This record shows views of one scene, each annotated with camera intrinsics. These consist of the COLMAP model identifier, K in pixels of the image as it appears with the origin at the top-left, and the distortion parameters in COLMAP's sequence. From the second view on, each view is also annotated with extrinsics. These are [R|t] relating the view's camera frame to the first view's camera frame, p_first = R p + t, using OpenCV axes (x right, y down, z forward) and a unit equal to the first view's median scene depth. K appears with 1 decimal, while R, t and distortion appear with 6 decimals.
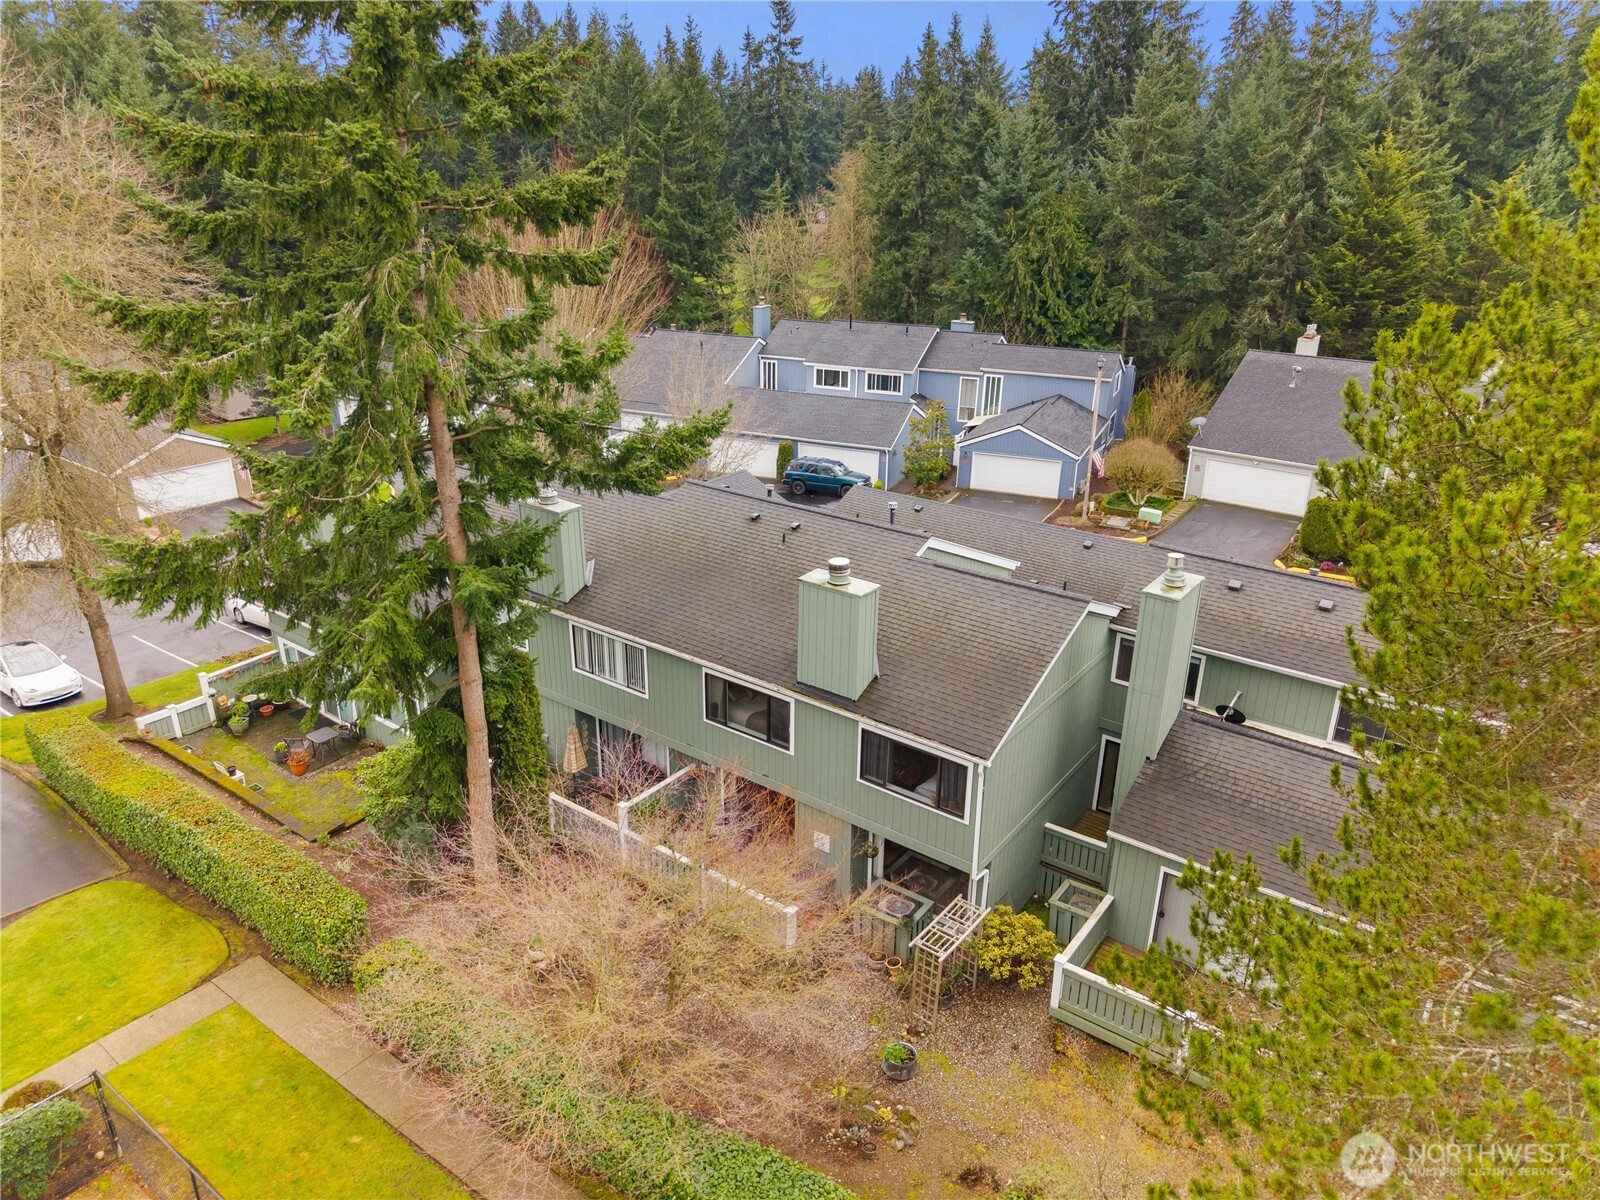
lens RADIAL K [[1075.7, 0, 793.2], [0, 1075.7, 602.5], [0, 0, 1]] dist [0.010863, -0.006988]
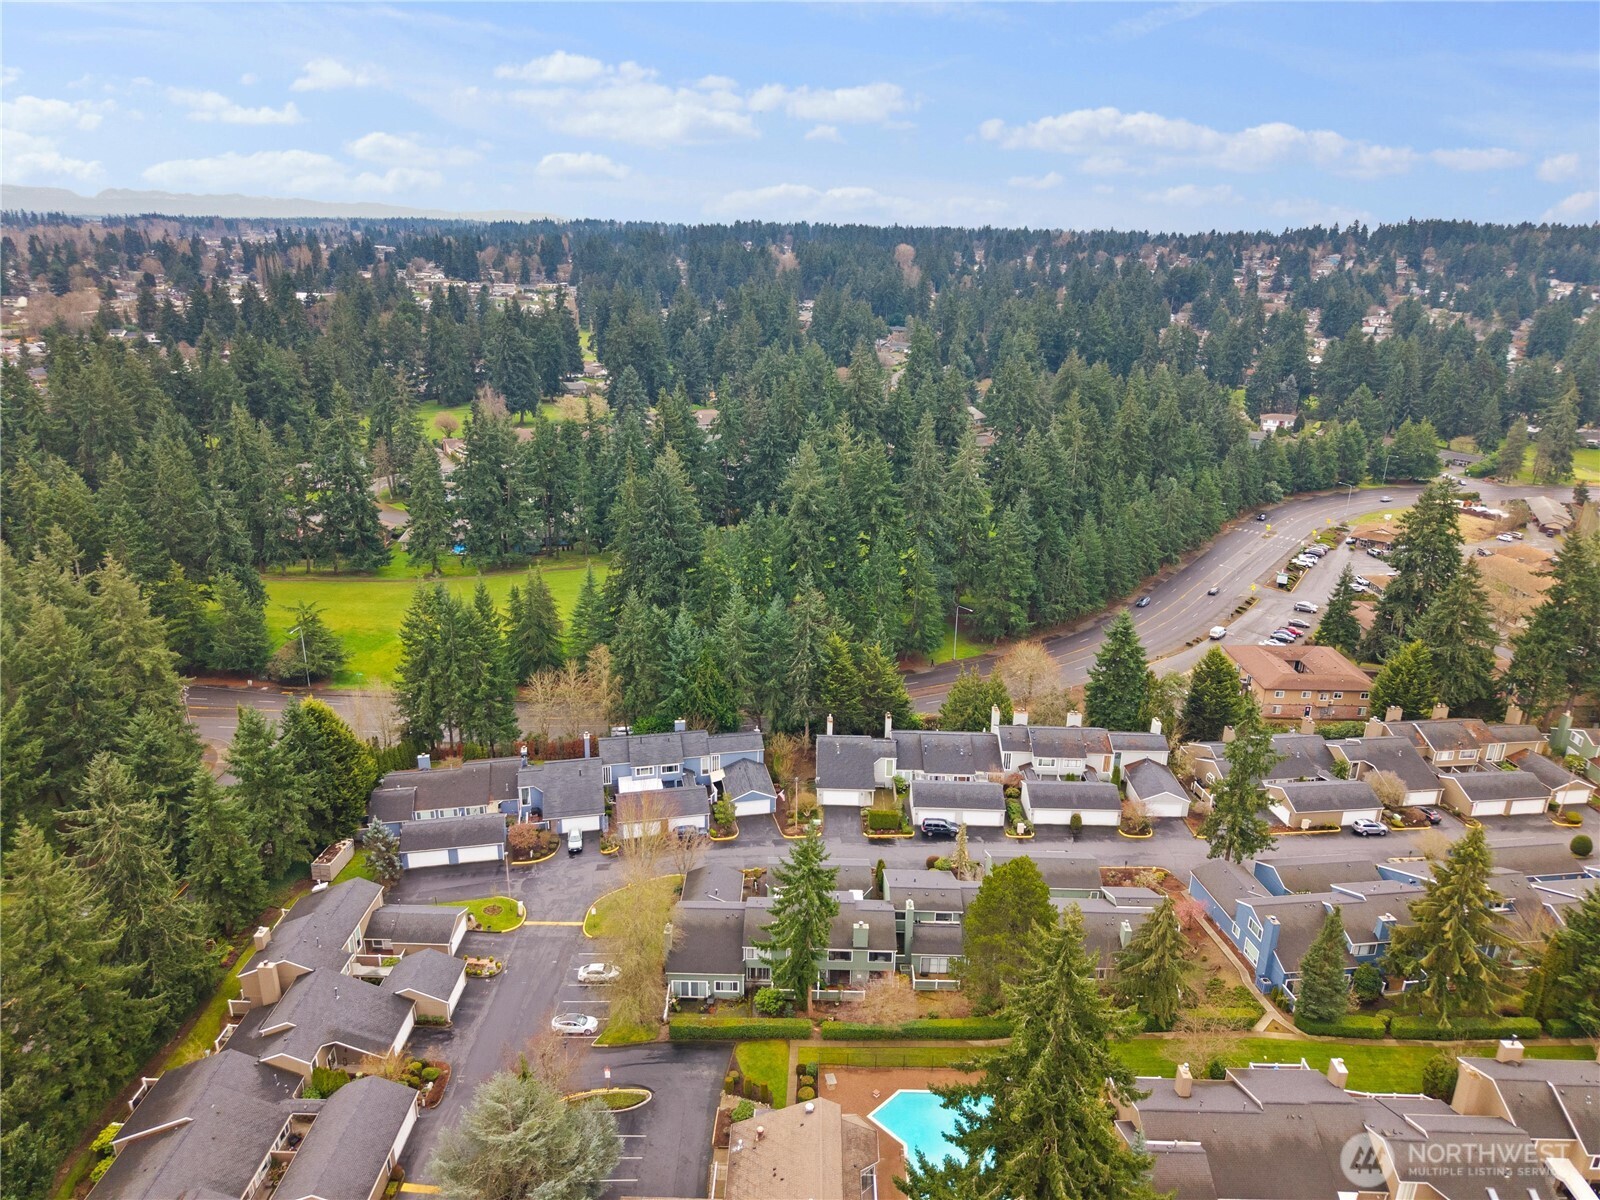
lens RADIAL K [[1075.7, 0, 793.2], [0, 1075.7, 602.5], [0, 0, 1]] dist [0.010863, -0.006988]
pose [[0.815100, -0.199818, 0.543770, -0.998774], [0.218097, 0.975418, 0.031511, -0.650719], [-0.536699, 0.092910, 0.838643, -1.221189]]
